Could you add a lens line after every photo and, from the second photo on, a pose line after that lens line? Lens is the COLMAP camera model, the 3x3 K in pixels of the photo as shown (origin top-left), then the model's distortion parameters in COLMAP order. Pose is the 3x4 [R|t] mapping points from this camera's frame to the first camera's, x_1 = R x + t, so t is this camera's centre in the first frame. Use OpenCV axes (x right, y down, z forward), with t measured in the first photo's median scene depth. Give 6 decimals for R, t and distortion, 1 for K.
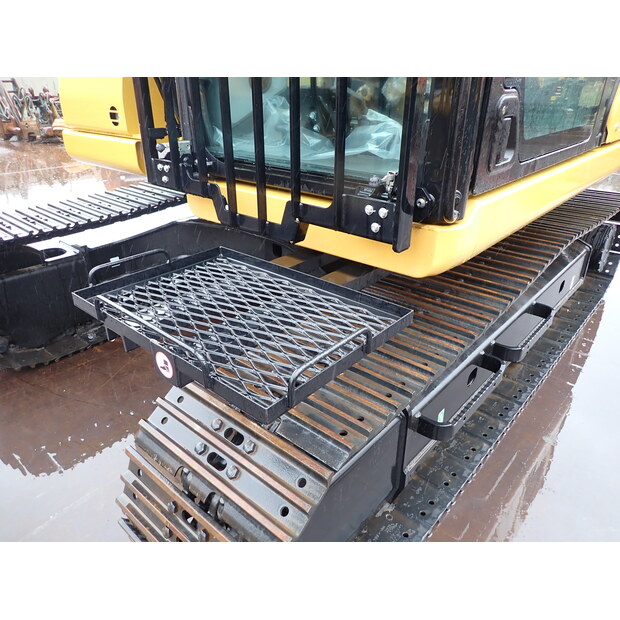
lens RADIAL K [[463.9, 0, 312.5], [0, 463.9, 308.1], [0, 0, 1]] dist [-0.002458, -0.003187]
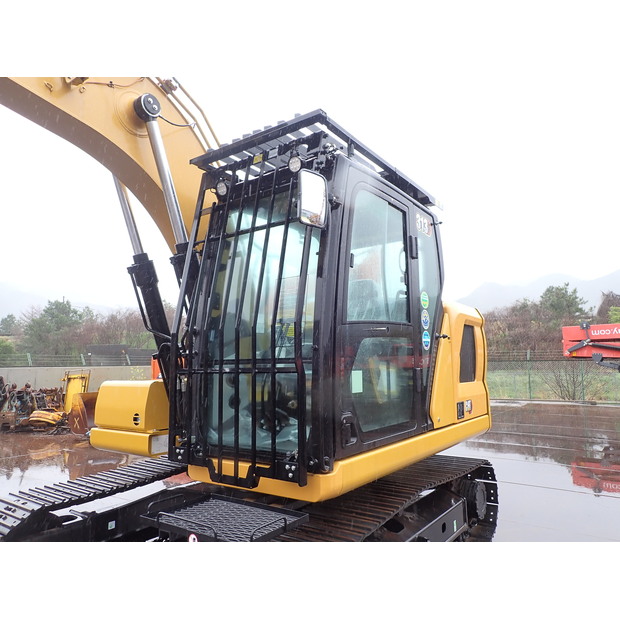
lens RADIAL K [[463.9, 0, 311.6], [0, 463.9, 305.6], [0, 0, 1]] dist [-0.002458, -0.003187]
pose [[0.995332, -0.003209, 0.096460, 0.019215], [0.056200, 0.831799, -0.552225, 0.274959], [-0.078463, 0.555068, 0.828096, -0.929969]]
